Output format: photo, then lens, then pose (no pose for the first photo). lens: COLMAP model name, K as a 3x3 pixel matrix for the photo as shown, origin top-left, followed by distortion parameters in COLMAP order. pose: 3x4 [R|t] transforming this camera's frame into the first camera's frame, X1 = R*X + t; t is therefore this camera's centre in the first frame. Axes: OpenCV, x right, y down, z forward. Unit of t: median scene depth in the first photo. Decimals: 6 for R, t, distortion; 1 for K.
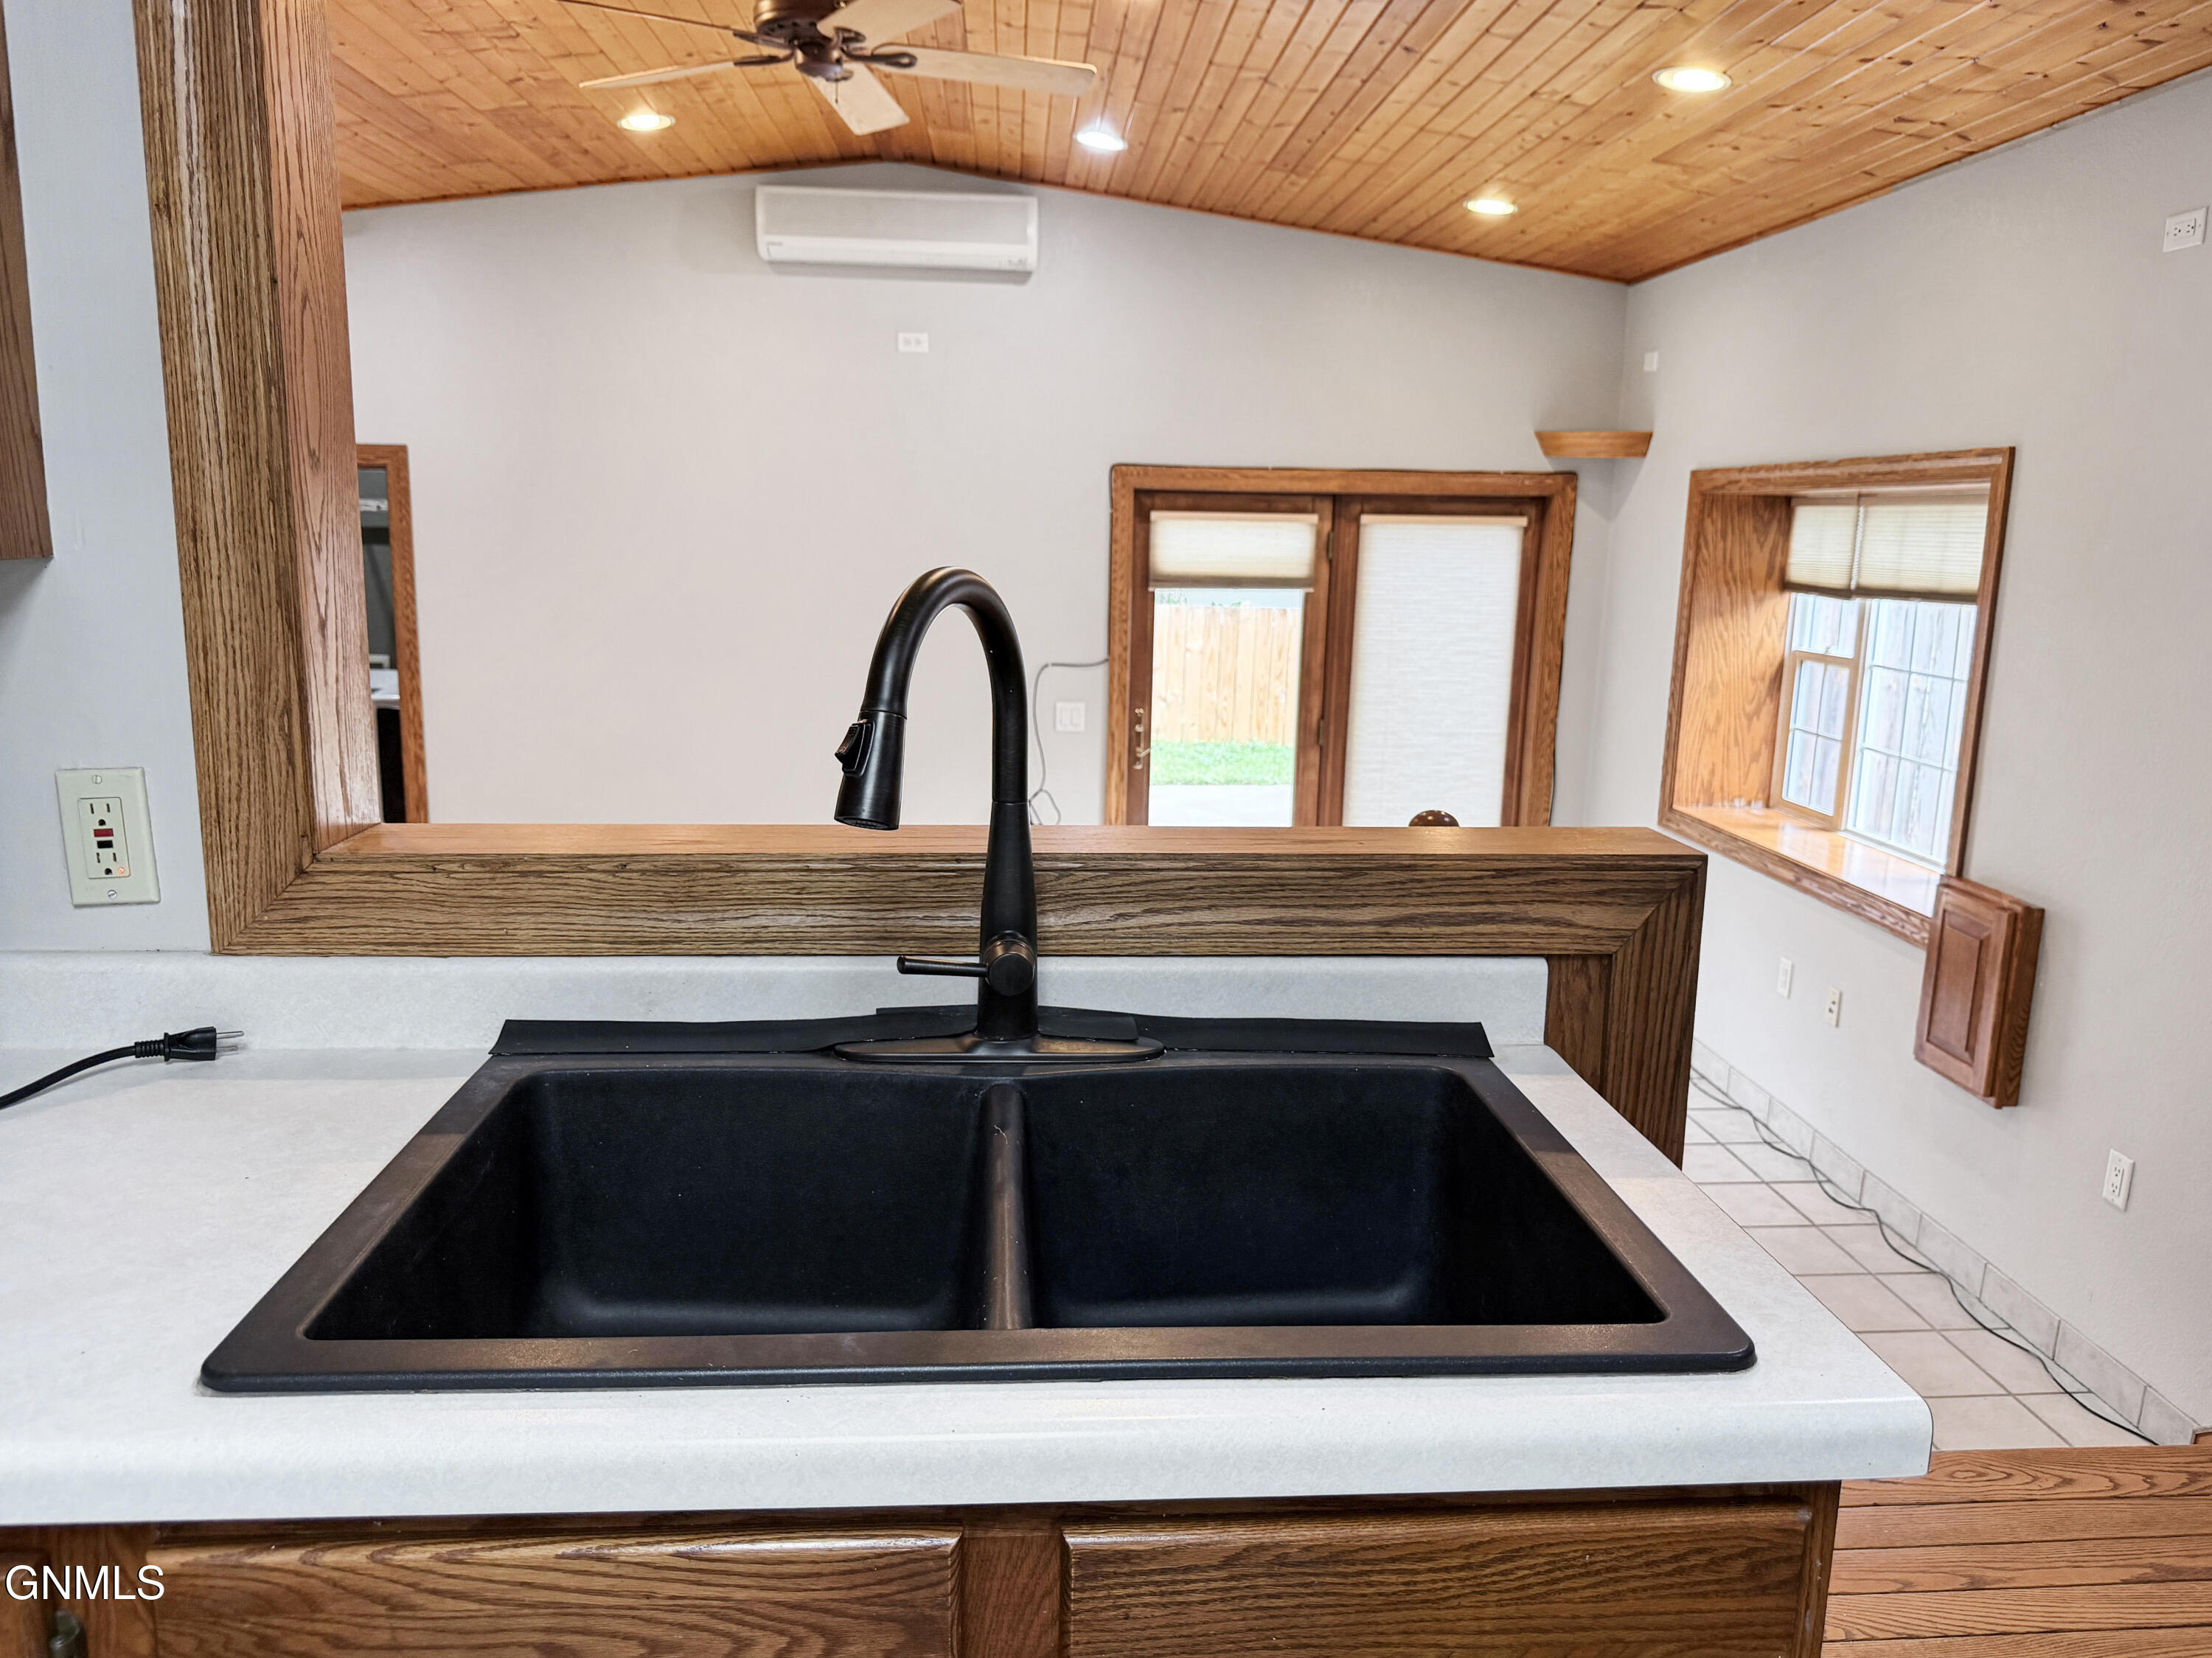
lens RADIAL K [[1579.7, 0, 1132.6], [0, 1579.7, 844.0], [0, 0, 1]] dist [0.104201, -0.218601]
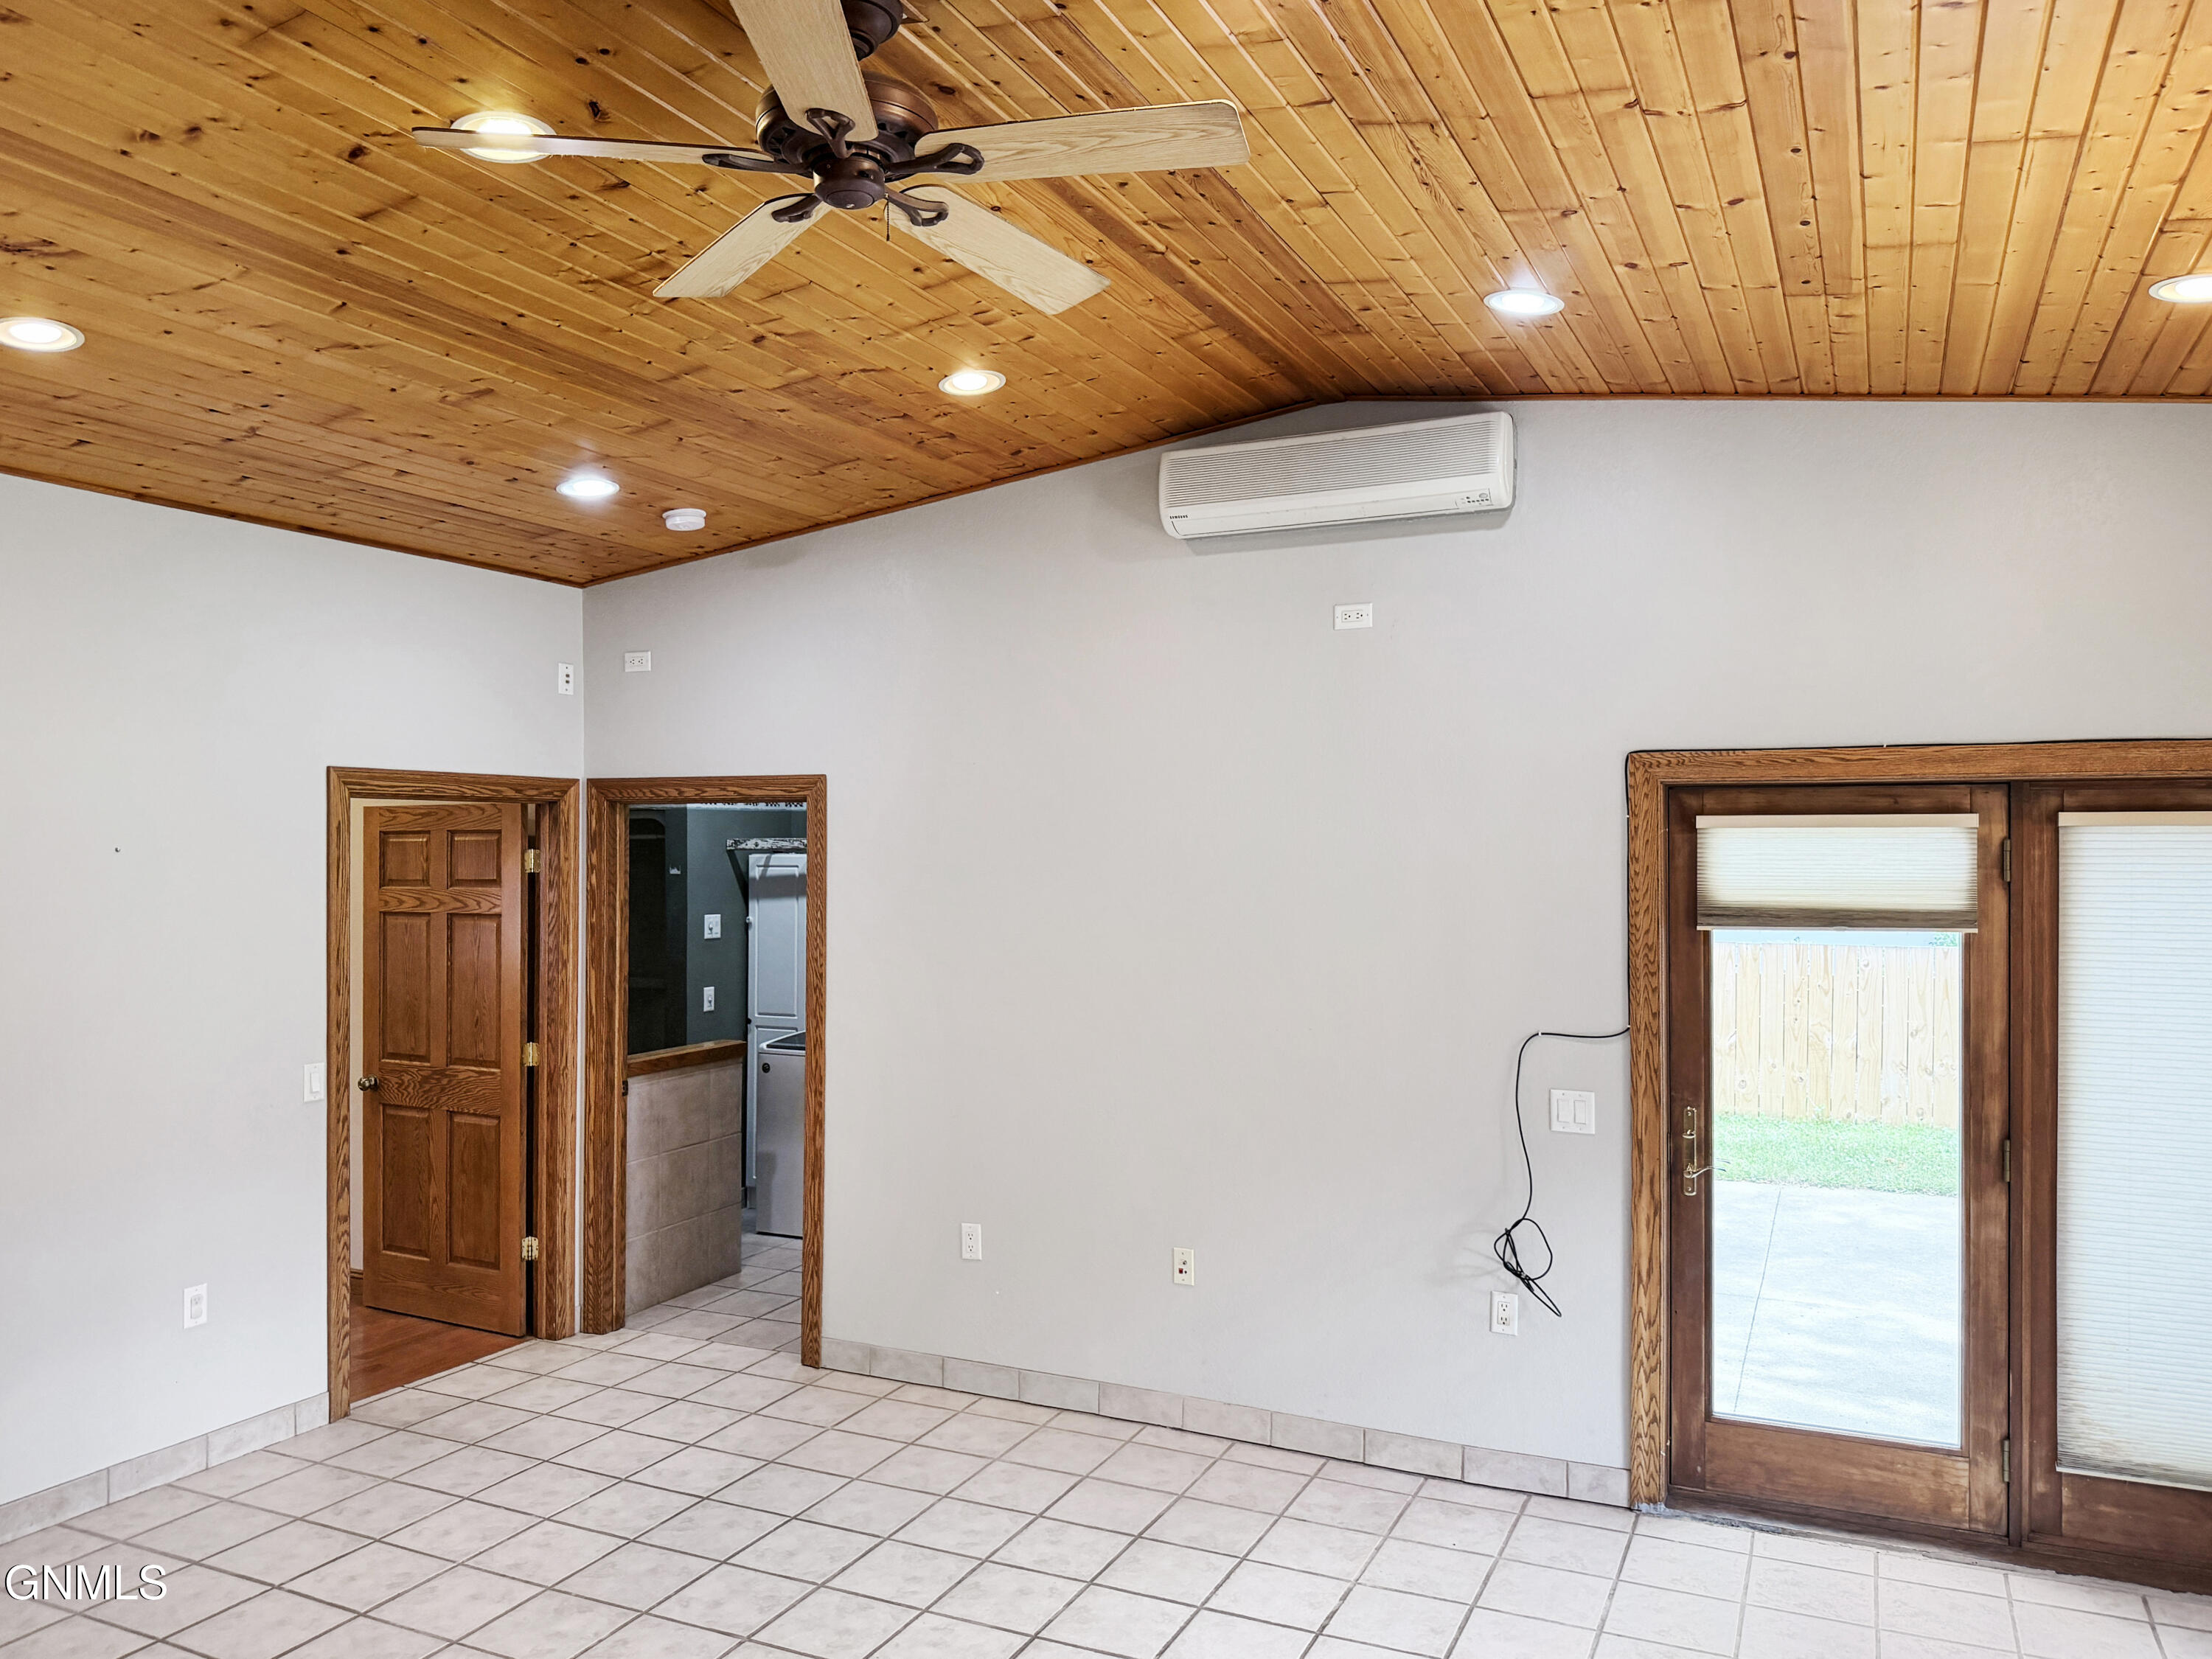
lens RADIAL K [[1611.1, 0, 1102.7], [0, 1611.1, 824.6], [0, 0, 1]] dist [0.003993, -0.005932]
pose [[0.864531, -0.029682, -0.501701, 0.152229], [-0.078336, 0.978095, -0.192856, -0.057289], [0.496436, 0.206031, 0.843269, 0.315532]]
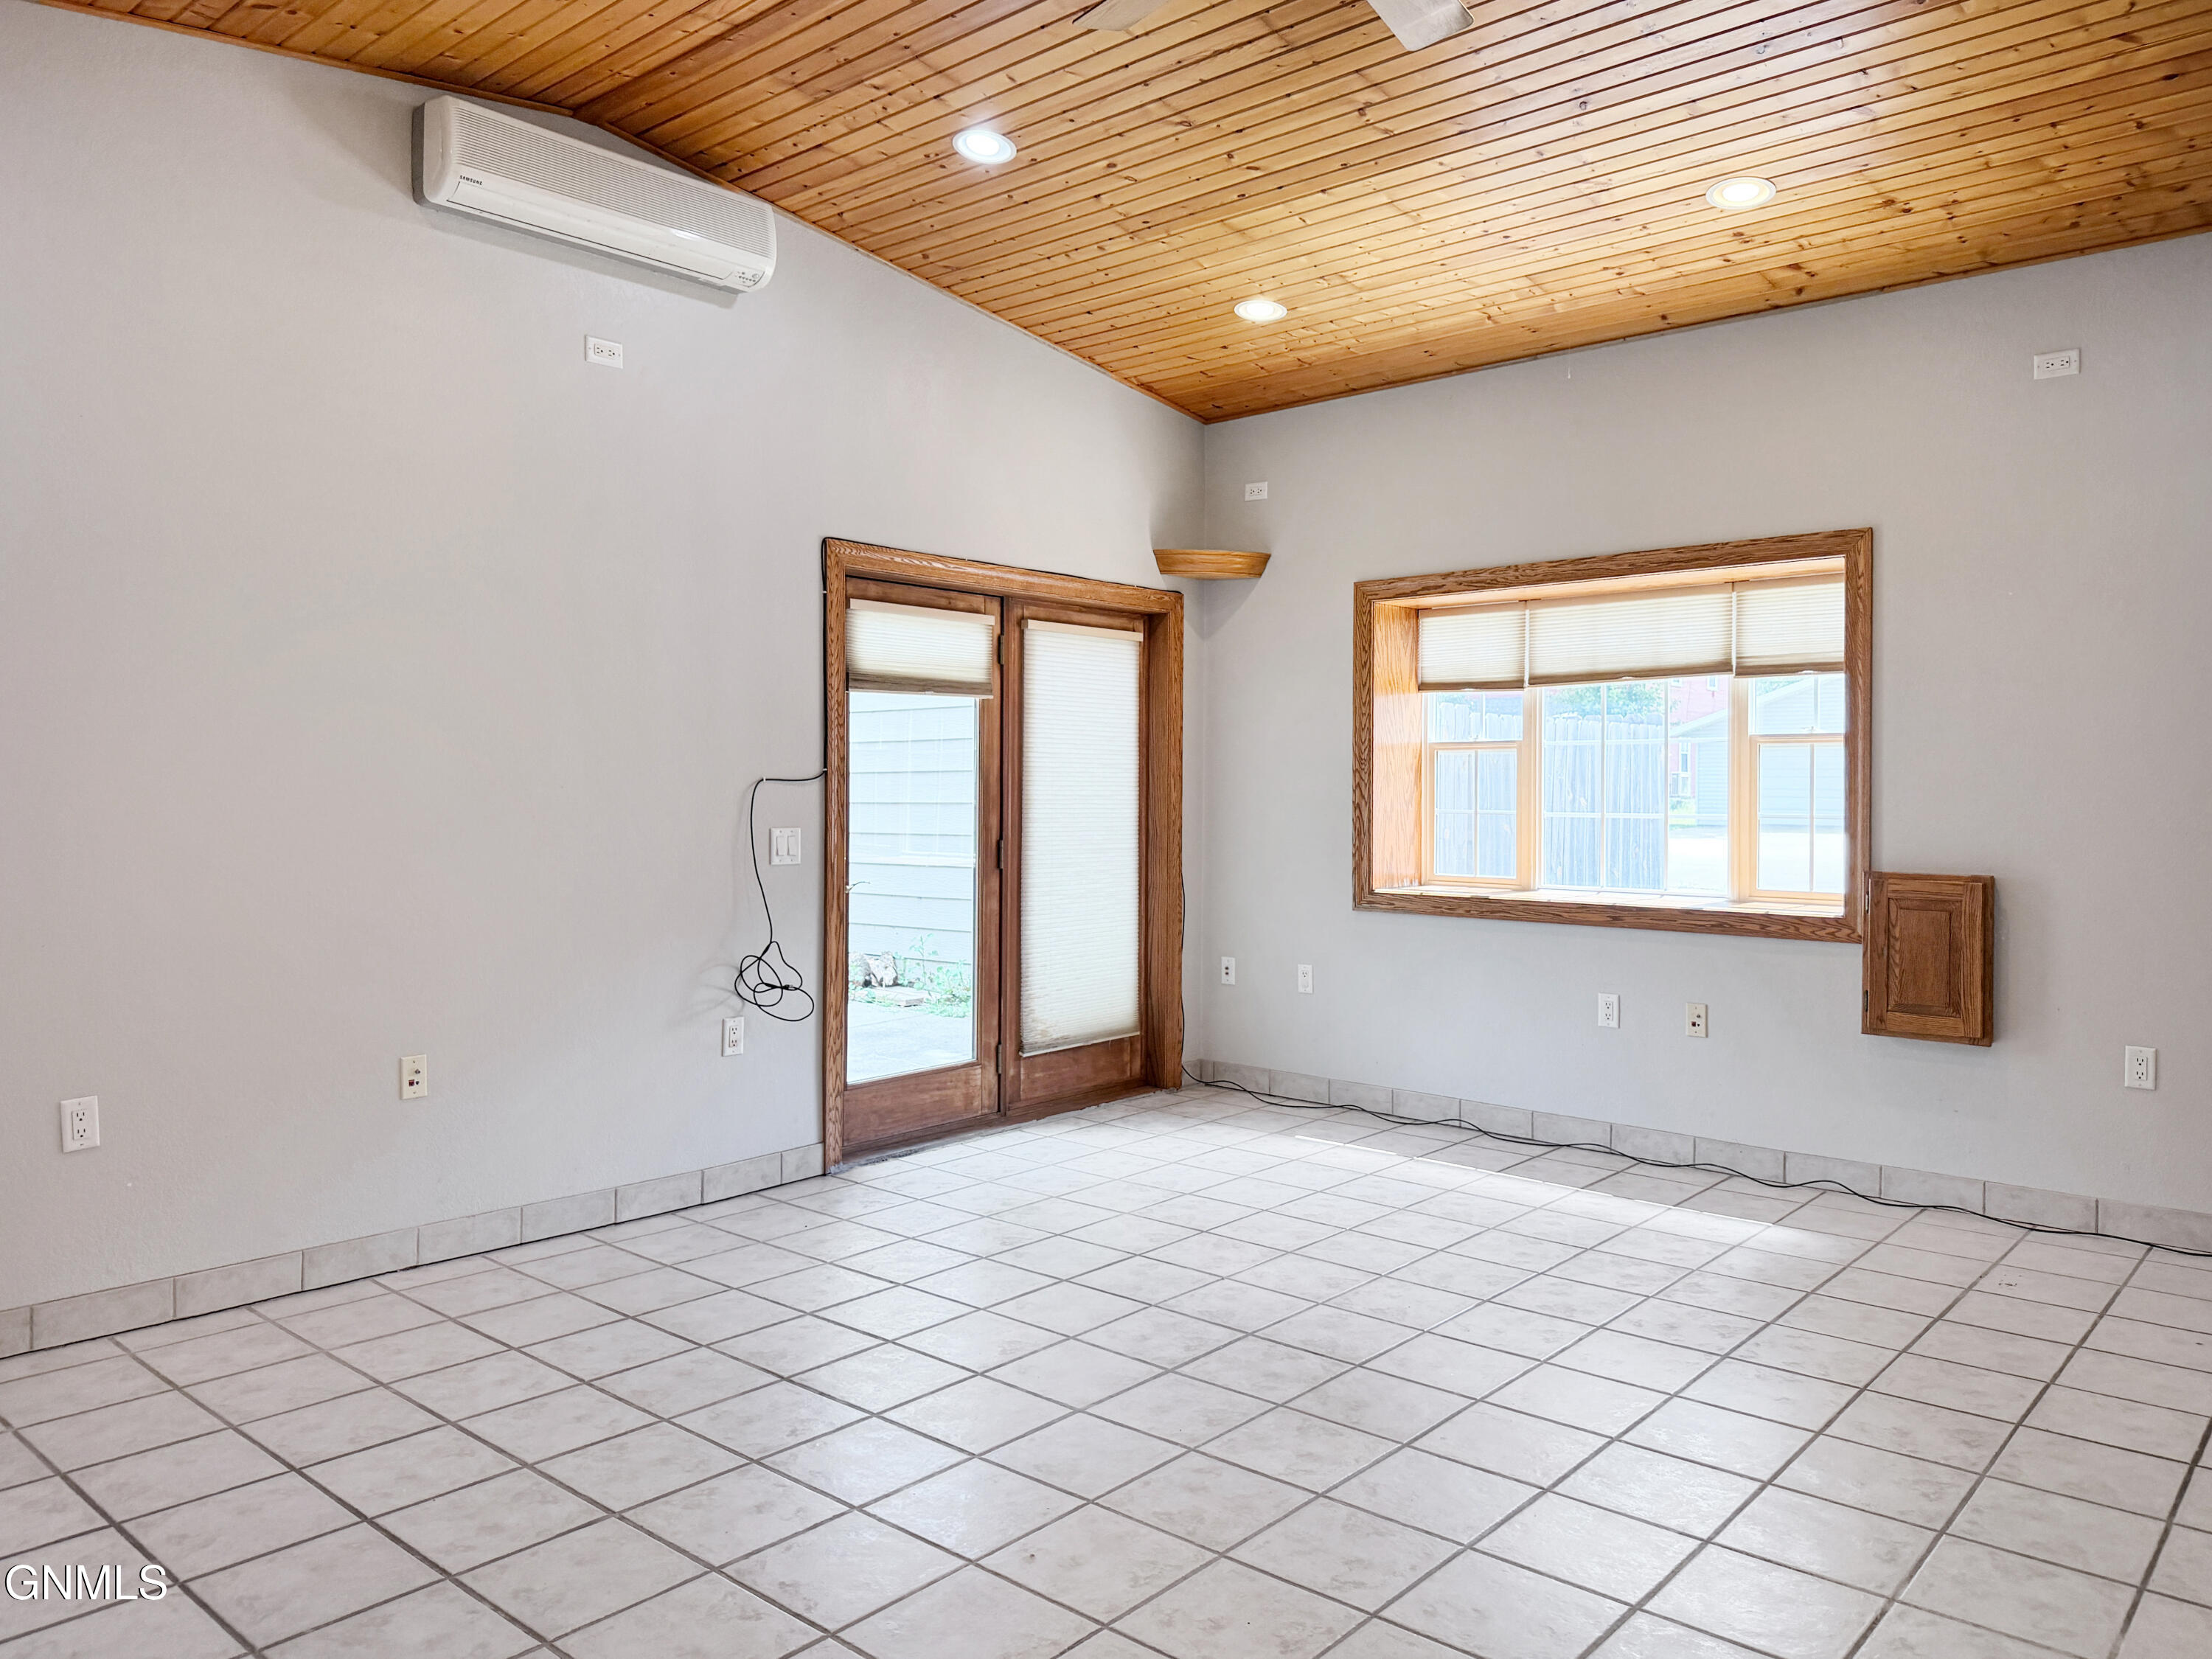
lens RADIAL K [[1554.8, 0, 1149.0], [0, 1554.8, 802.0], [0, 0, 1]] dist [0.047216, -0.087606]
pose [[0.710040, -0.029424, 0.703546, -0.498640], [0.150033, 0.982506, -0.110328, 0.010440], [-0.687992, 0.183893, 0.702033, 0.368562]]
